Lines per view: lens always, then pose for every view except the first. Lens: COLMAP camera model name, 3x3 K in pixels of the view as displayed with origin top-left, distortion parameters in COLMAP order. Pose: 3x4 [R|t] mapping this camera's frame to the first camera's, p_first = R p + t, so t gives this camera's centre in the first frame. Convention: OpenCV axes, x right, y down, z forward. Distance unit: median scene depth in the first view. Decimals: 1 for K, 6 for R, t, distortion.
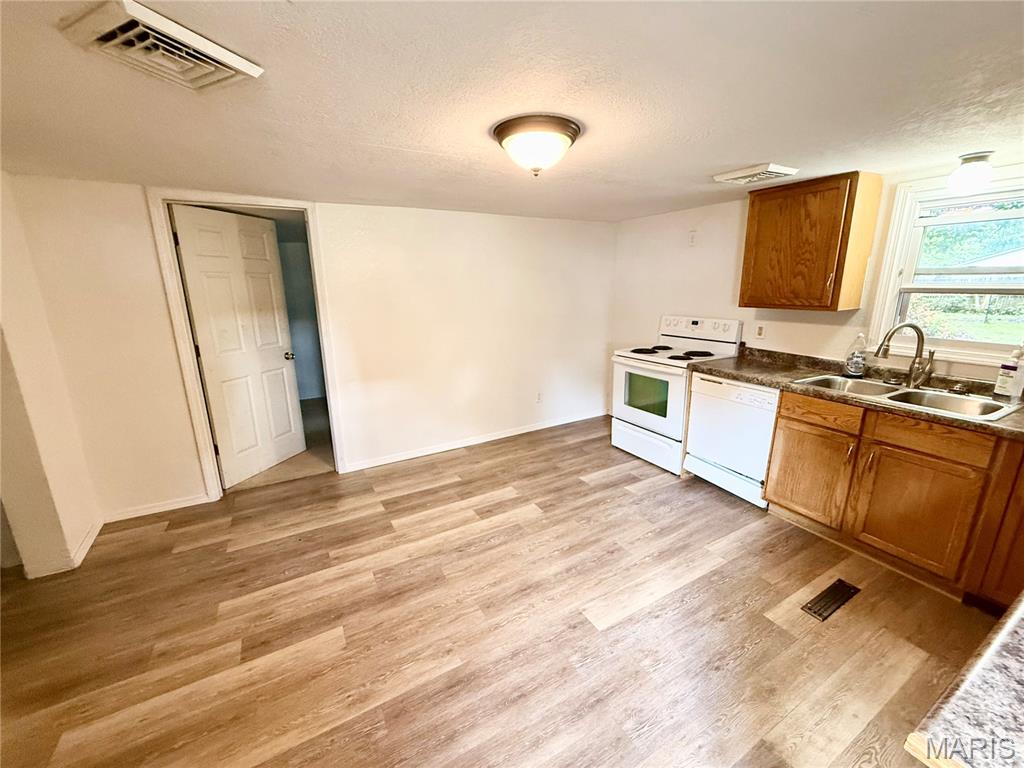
lens RADIAL K [[410.1, 0, 510.8], [0, 410.1, 383.6], [0, 0, 1]] dist [0.000358, 0.000367]
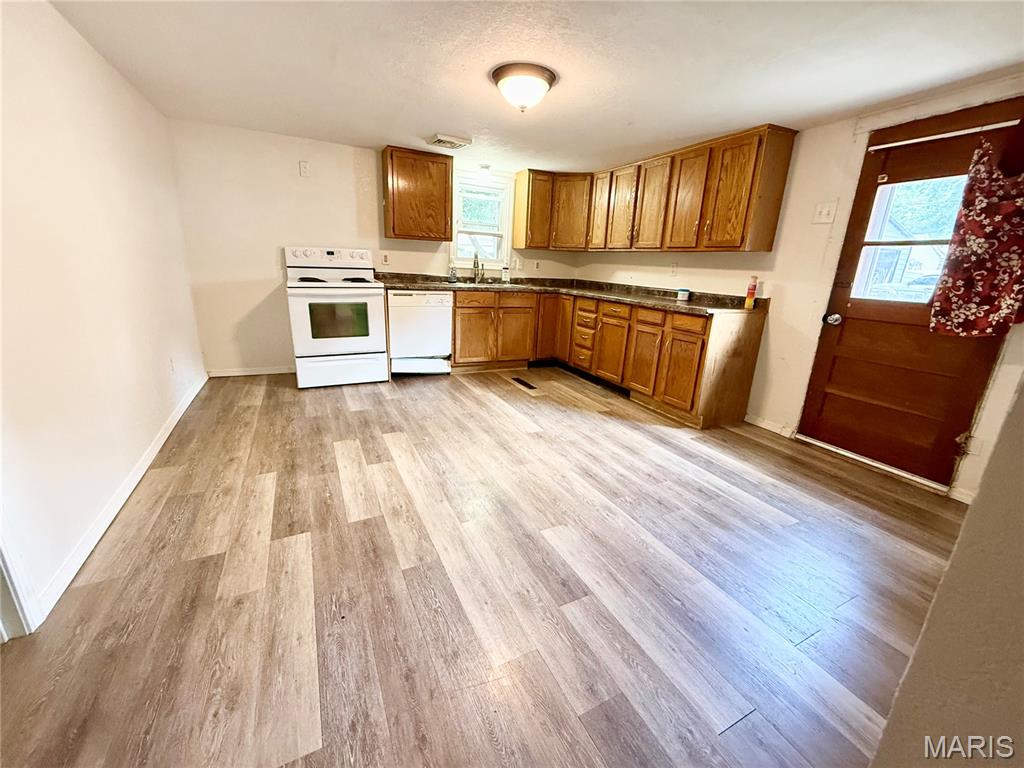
lens RADIAL K [[410.1, 0, 511.1], [0, 410.1, 384.2], [0, 0, 1]] dist [0.000358, 0.000367]
pose [[0.049638, -0.270960, 0.961310, -1.016748], [0.192377, 0.947067, 0.257012, -0.009124], [-0.980065, 0.172176, 0.099137, 0.729336]]
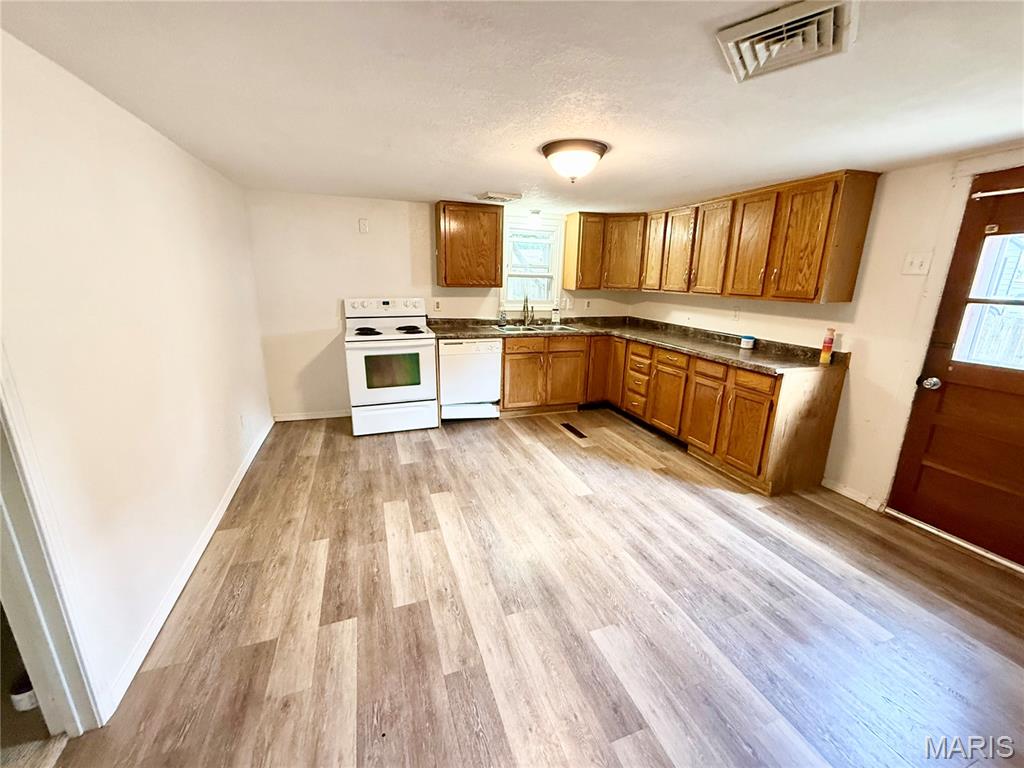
lens RADIAL K [[410.1, 0, 511.1], [0, 410.1, 383.9], [0, 0, 1]] dist [0.000358, 0.000367]
pose [[0.168978, -0.238641, 0.956293, -0.955622], [0.213765, 0.956025, 0.200802, -0.134260], [-0.962159, 0.170491, 0.212561, 0.704258]]
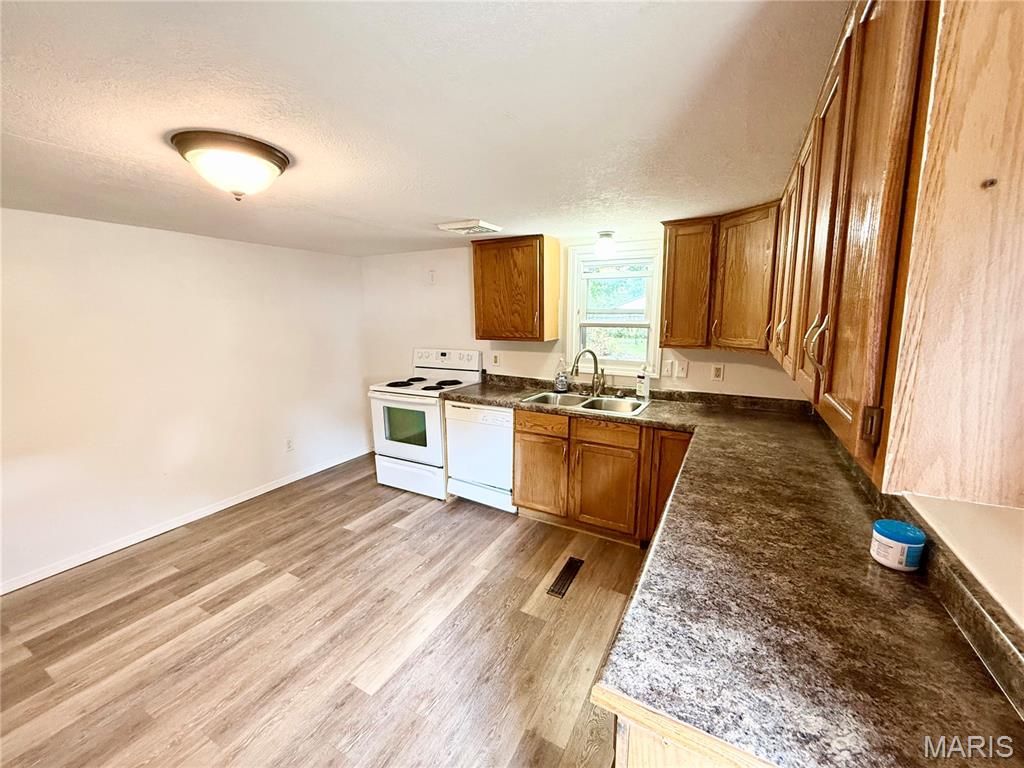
lens RADIAL K [[410.1, 0, 510.5], [0, 410.1, 383.6], [0, 0, 1]] dist [0.000358, 0.000367]
pose [[0.849536, -0.079493, 0.521507, 0.045223], [0.118693, 0.992037, -0.042136, -0.008153], [-0.514005, 0.097696, 0.852206, -0.004100]]
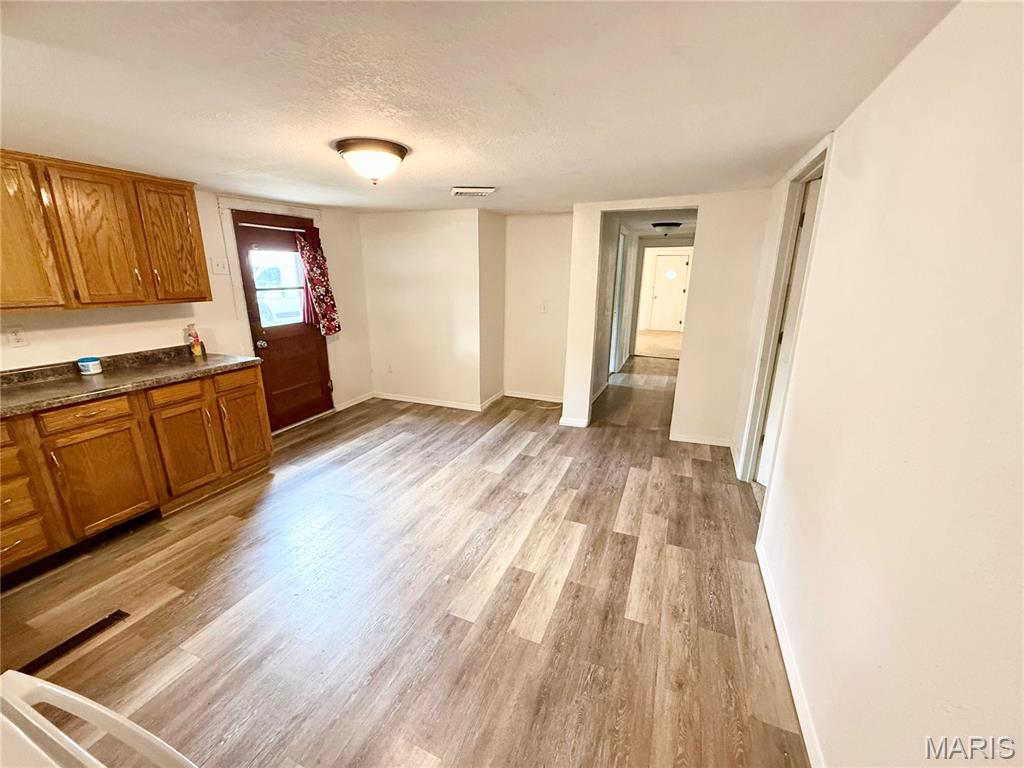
lens RADIAL K [[410.1, 0, 510.9], [0, 410.1, 384.1], [0, 0, 1]] dist [0.000358, 0.000367]
pose [[-0.785401, 0.173473, -0.594182, 0.398972], [-0.136235, 0.887942, 0.439316, -0.392960], [0.603809, 0.425988, -0.673758, 1.614021]]
